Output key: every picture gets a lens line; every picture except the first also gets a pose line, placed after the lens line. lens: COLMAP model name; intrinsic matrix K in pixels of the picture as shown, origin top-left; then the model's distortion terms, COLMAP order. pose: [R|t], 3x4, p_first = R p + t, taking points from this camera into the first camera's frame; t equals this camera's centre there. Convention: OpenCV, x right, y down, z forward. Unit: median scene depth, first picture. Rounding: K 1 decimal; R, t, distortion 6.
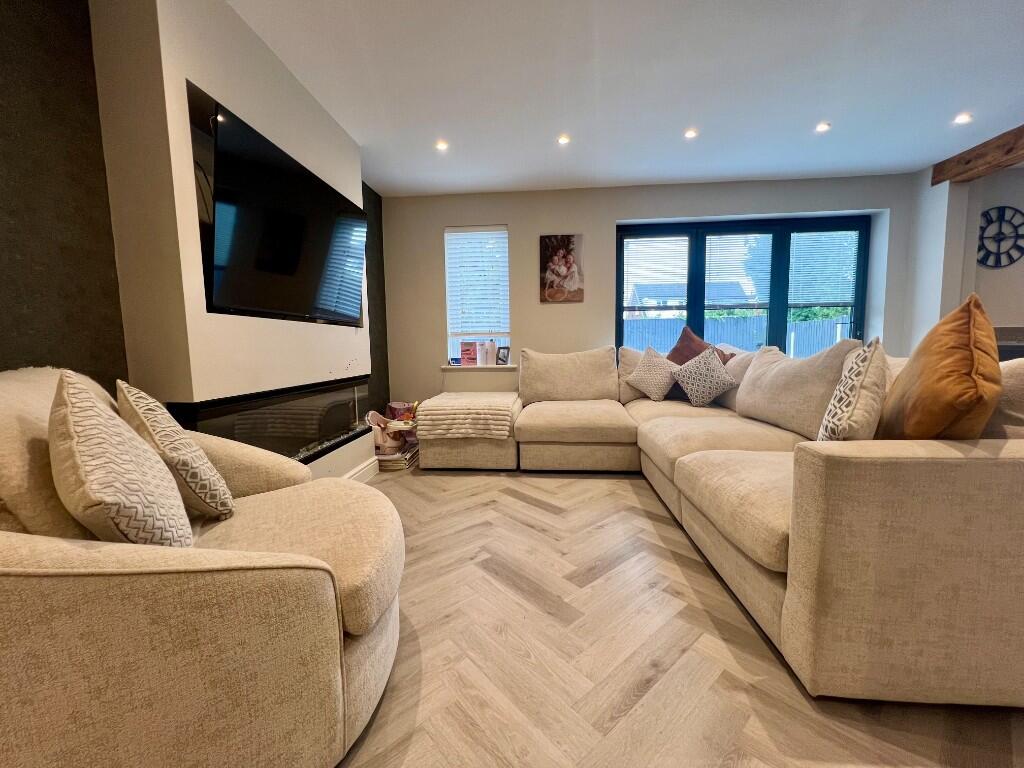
lens RADIAL K [[409.7, 0, 512.6], [0, 409.7, 383.0], [0, 0, 1]] dist [0.000061, -0.000109]
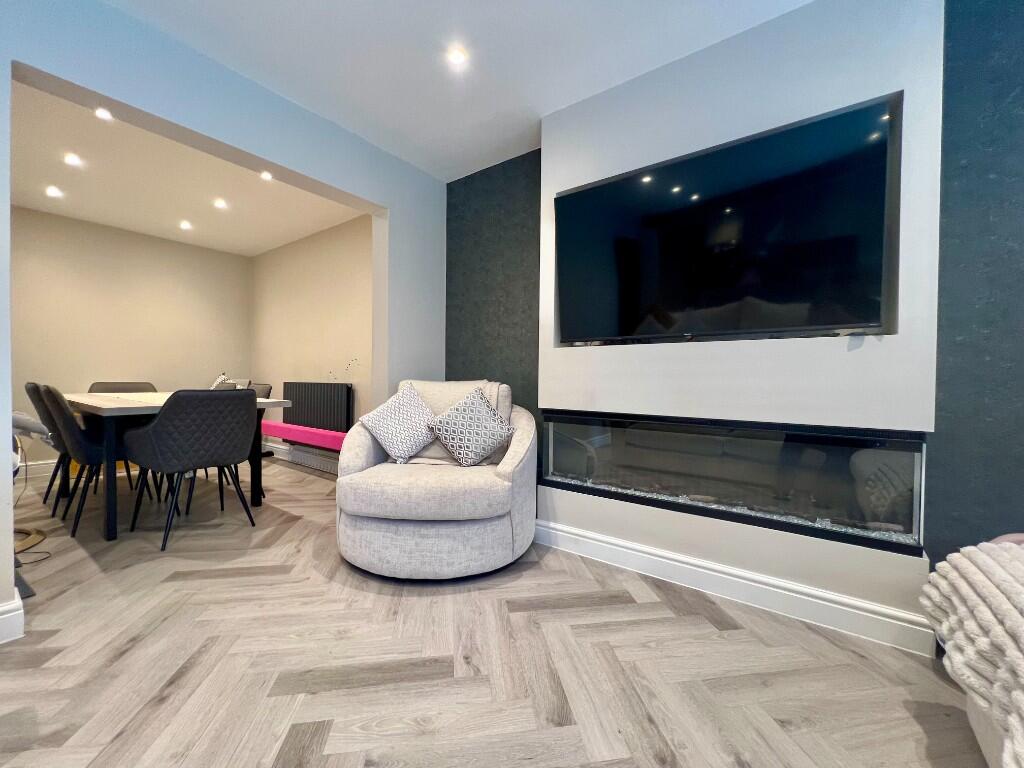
lens RADIAL K [[409.7, 0, 512.6], [0, 409.7, 385.0], [0, 0, 1]] dist [0.000061, -0.000109]
pose [[-0.531029, 0.024671, -0.846995, 0.259466], [-0.079598, 0.993704, 0.078848, -0.068569], [0.843607, 0.109289, -0.525721, 0.777208]]
